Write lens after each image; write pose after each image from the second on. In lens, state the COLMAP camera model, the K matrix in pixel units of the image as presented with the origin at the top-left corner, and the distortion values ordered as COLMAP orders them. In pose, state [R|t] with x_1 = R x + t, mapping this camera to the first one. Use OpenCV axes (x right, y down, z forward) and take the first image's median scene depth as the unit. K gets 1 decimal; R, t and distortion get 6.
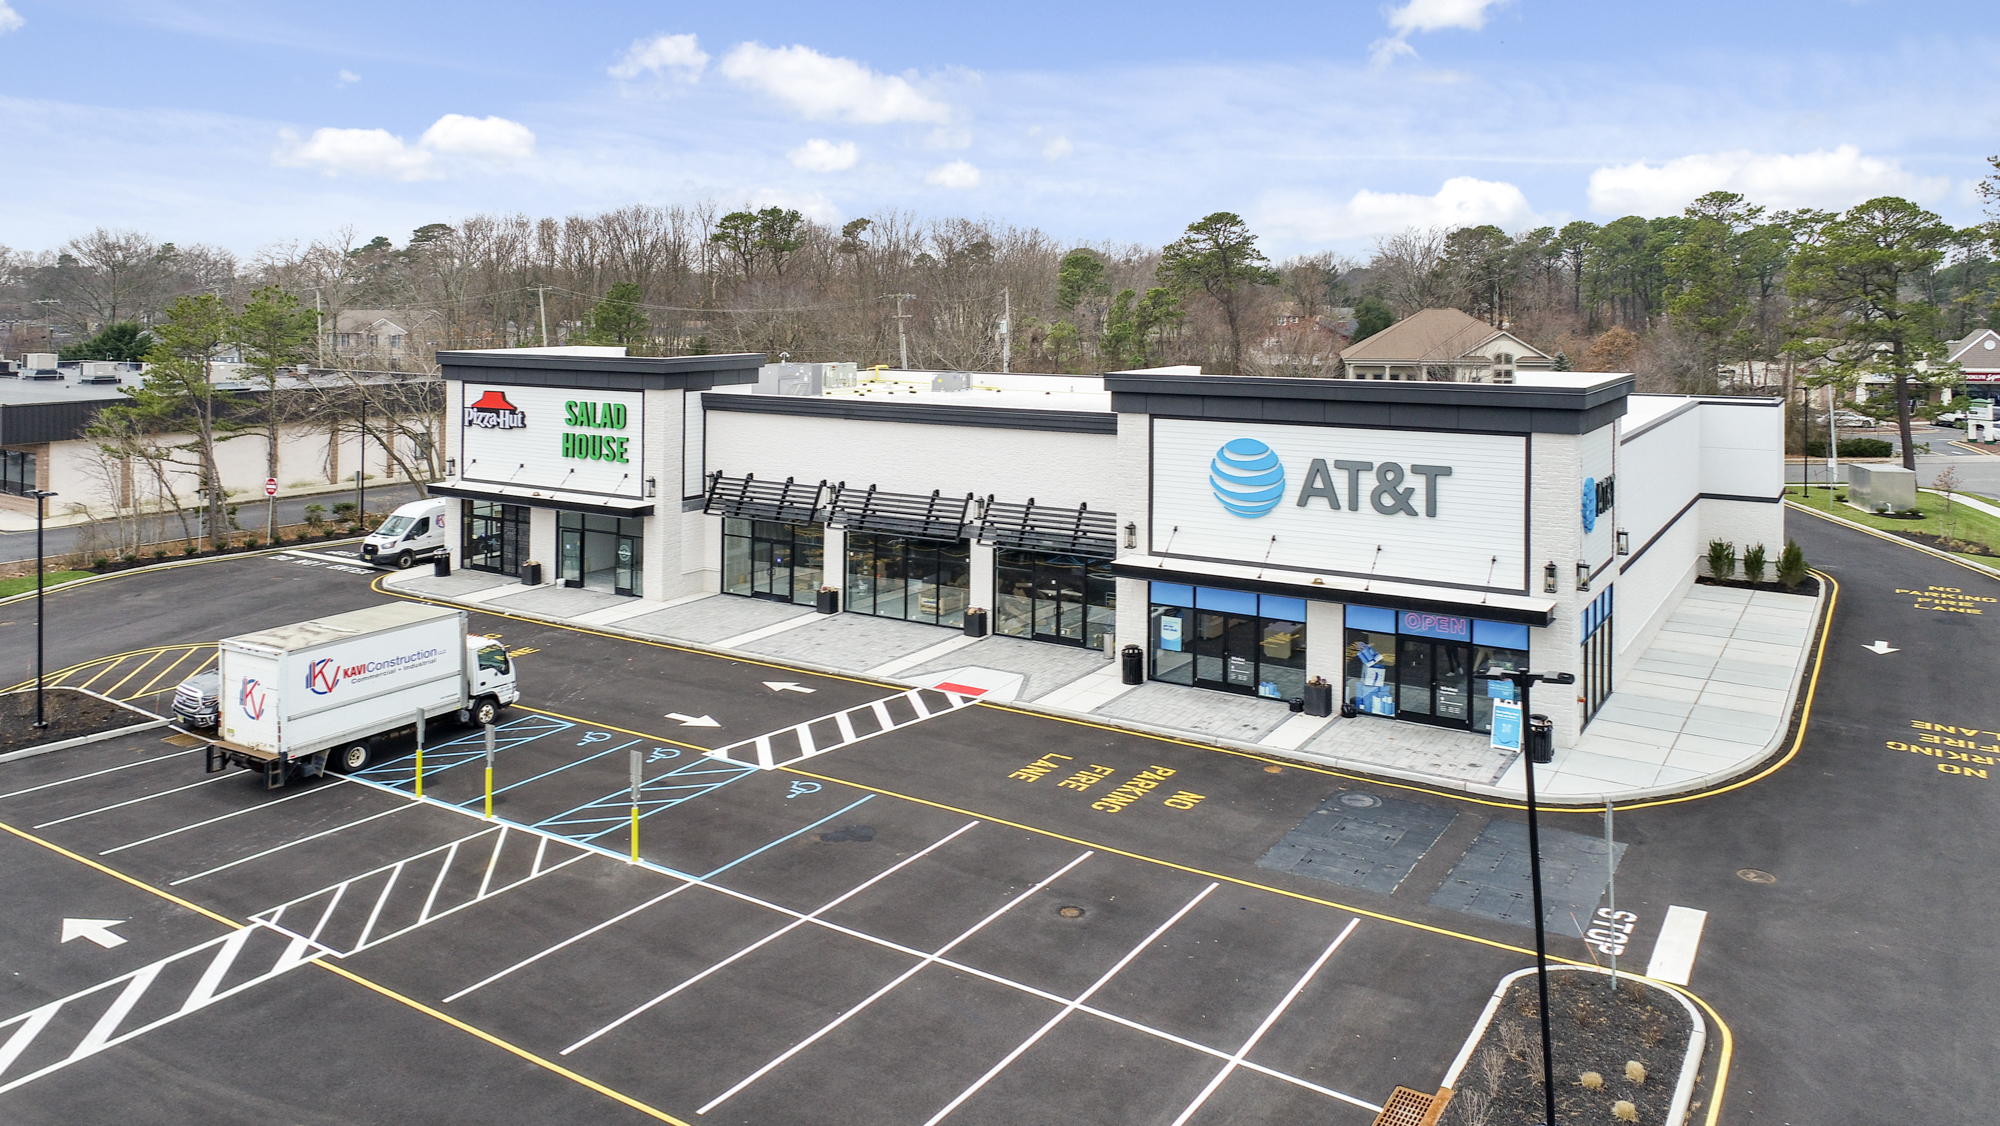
lens RADIAL K [[1413.6, 0, 997.7], [0, 1413.6, 312.0], [0, 0, 1]] dist [-0.003022, -0.001912]
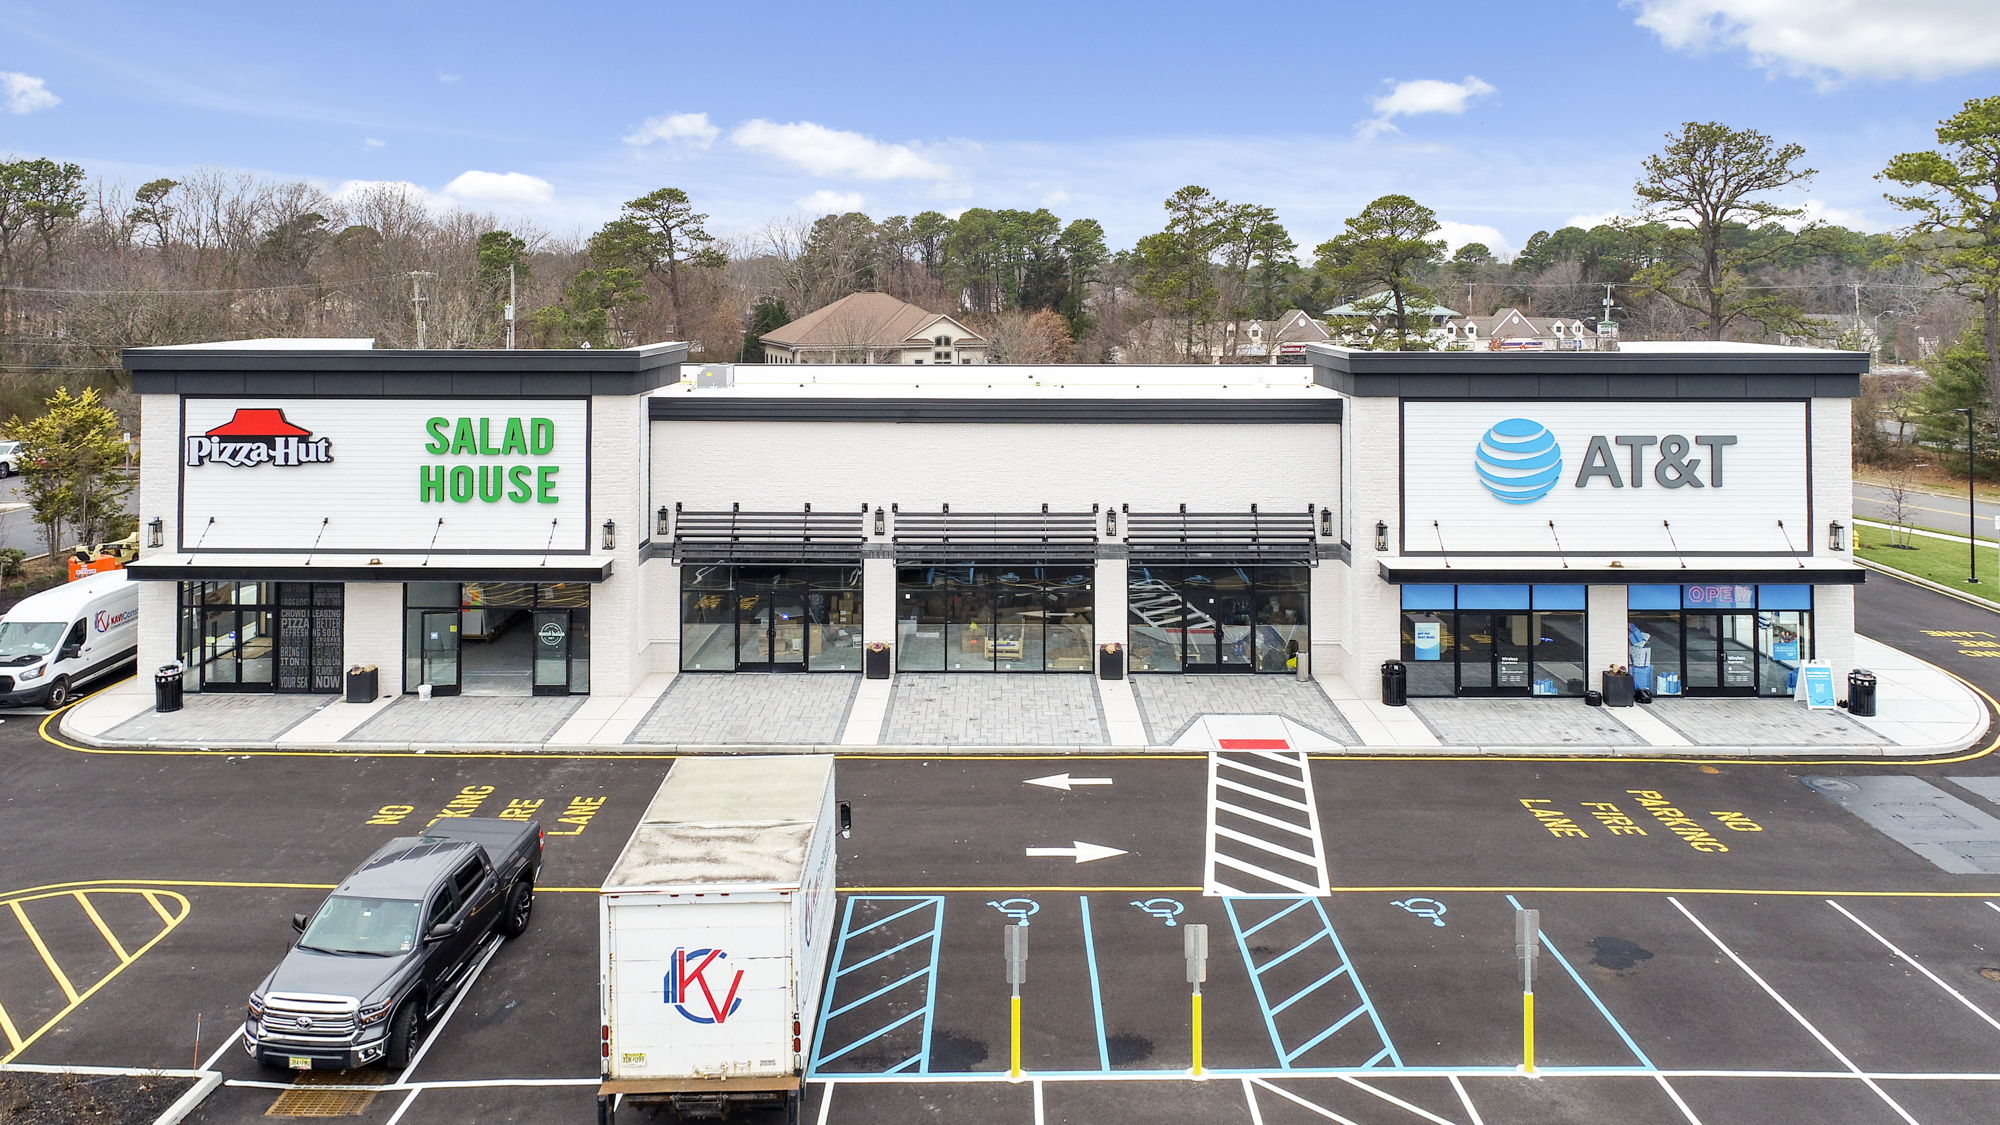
lens RADIAL K [[1407.1, 0, 994.7], [0, 1407.1, 258.5], [0, 0, 1]] dist [-0.009313, -0.000494]
pose [[0.841493, 0.013285, 0.540104, -0.537442], [0.002577, 0.999588, -0.028601, 0.008443], [-0.540261, 0.025460, 0.841112, 0.355066]]
